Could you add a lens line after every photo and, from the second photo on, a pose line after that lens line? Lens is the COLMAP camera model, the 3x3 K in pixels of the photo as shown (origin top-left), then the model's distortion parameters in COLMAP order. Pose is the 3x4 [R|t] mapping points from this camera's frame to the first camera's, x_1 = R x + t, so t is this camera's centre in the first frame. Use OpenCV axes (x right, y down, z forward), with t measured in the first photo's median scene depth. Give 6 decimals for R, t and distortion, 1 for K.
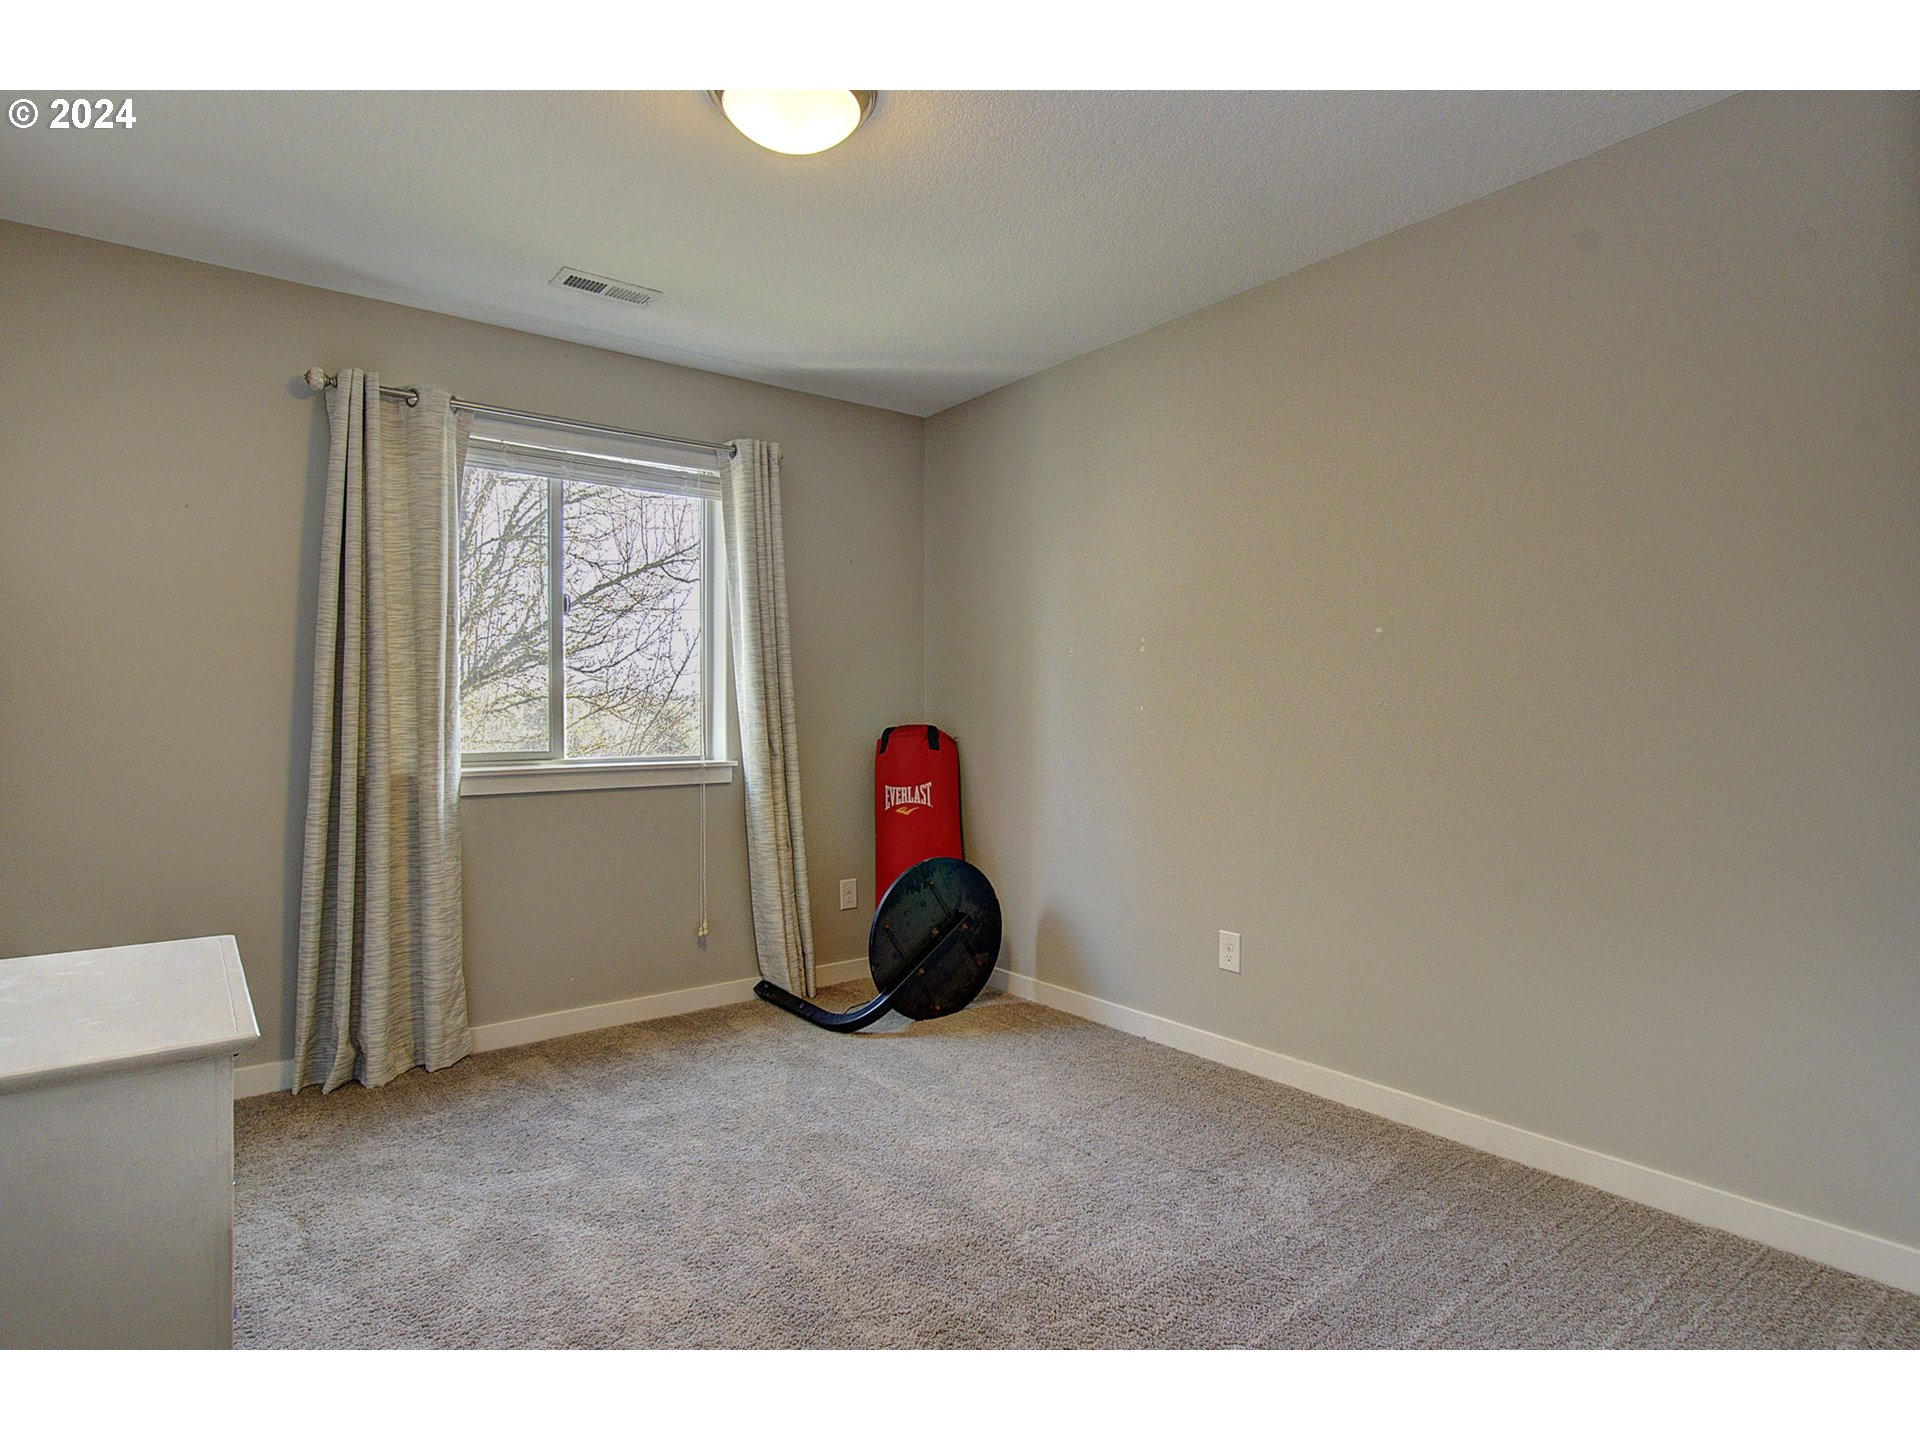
lens RADIAL K [[1060.0, 0, 959.7], [0, 1060.0, 708.8], [0, 0, 1]] dist [-0.000656, 0.000051]
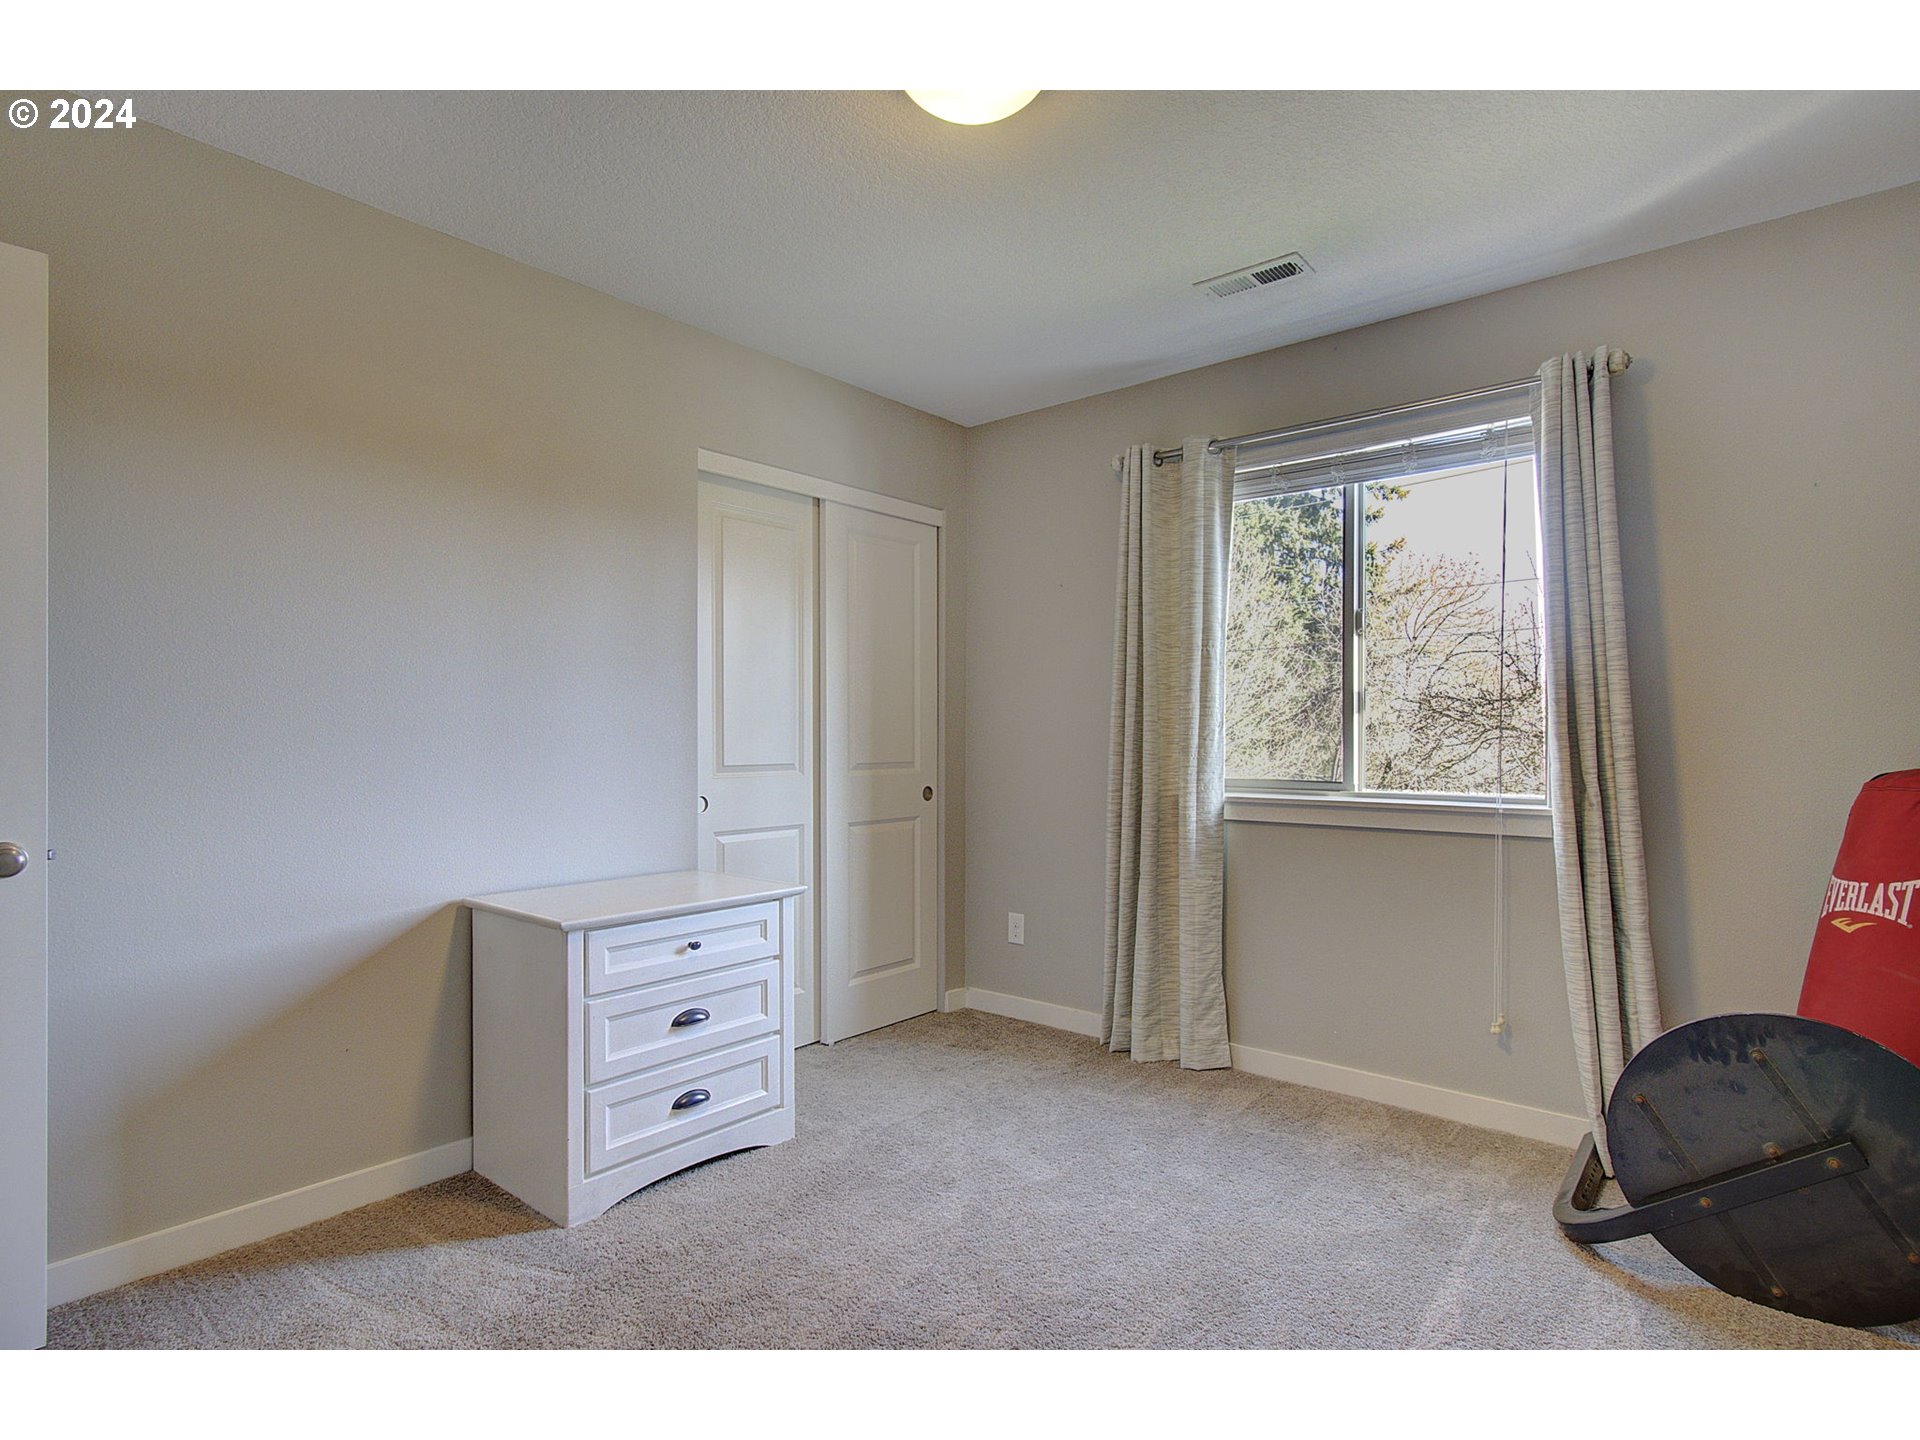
lens RADIAL K [[986.7, 0, 965.2], [0, 986.7, 758.8], [0, 0, 1]] dist [0.002837, 0.000340]
pose [[0.195439, 0.021698, -0.980476, 0.431292], [-0.003530, 0.999764, 0.021421, 0.002254], [0.980709, -0.000725, 0.195470, 0.554924]]
